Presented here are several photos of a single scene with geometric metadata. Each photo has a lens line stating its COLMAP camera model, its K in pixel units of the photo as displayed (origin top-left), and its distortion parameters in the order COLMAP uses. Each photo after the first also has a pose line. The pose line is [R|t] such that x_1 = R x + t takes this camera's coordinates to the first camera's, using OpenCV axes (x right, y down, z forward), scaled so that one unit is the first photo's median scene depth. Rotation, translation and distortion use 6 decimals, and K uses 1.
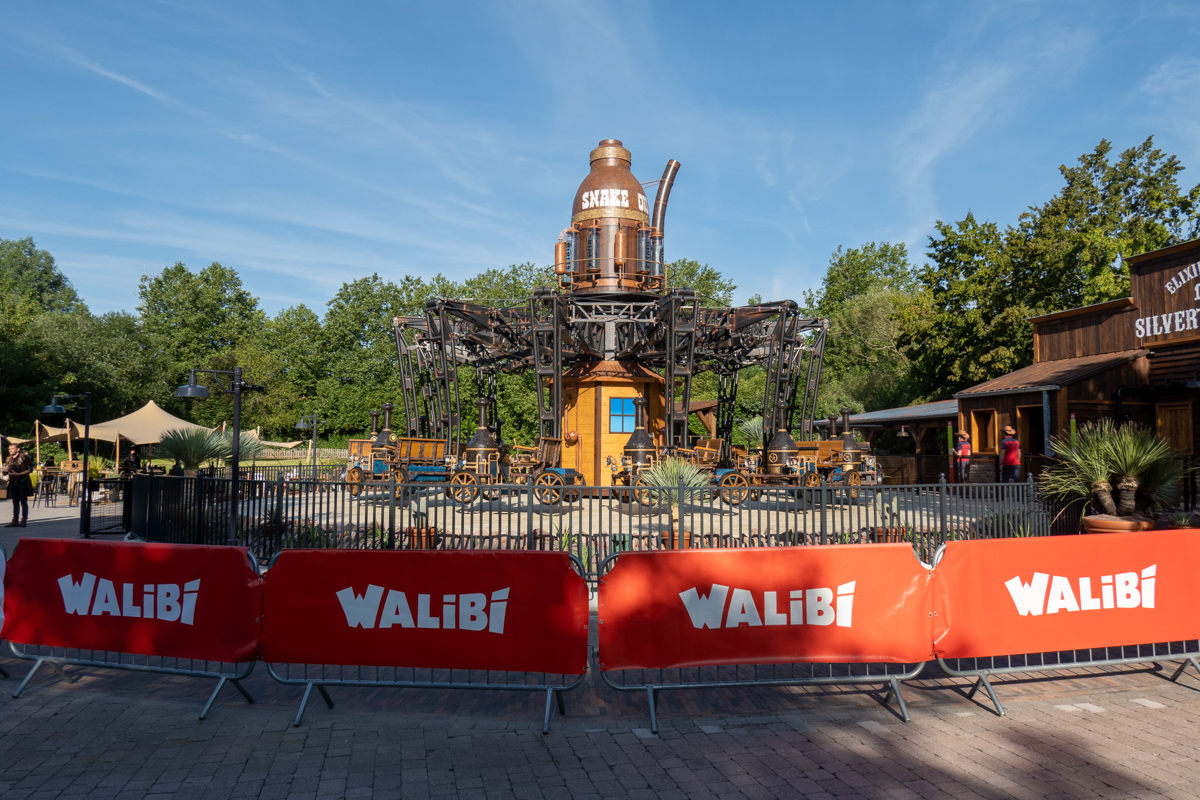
lens RADIAL K [[876.0, 0, 600.0], [0, 876.0, 400.0], [0, 0, 1]] dist [0.001090, -0.000146]
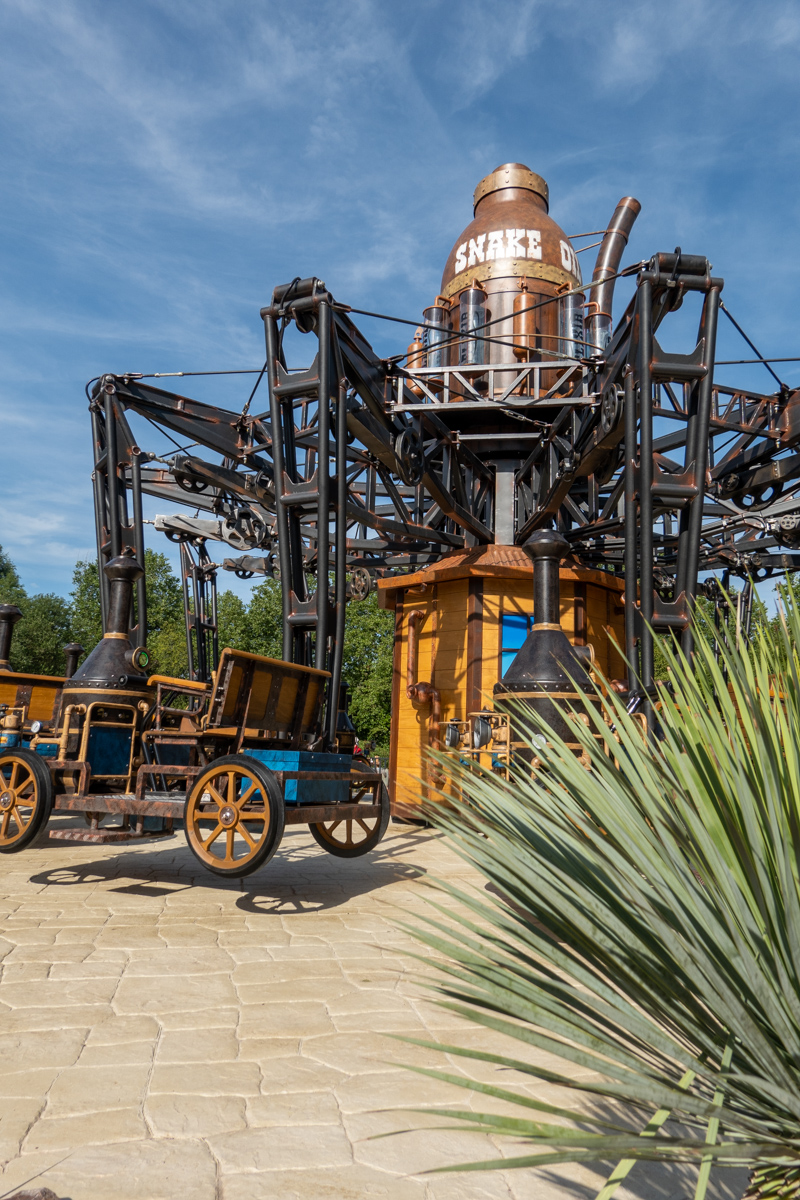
lens RADIAL K [[807.2, 0, 400.0], [0, 807.2, 600.0], [0, 0, 1]] dist [-0.002405, -0.000553]
pose [[0.983853, -0.003514, -0.178942, 0.034787], [-0.019678, 0.991622, -0.127669, 0.045346], [0.177891, 0.129129, 0.975541, 0.536929]]
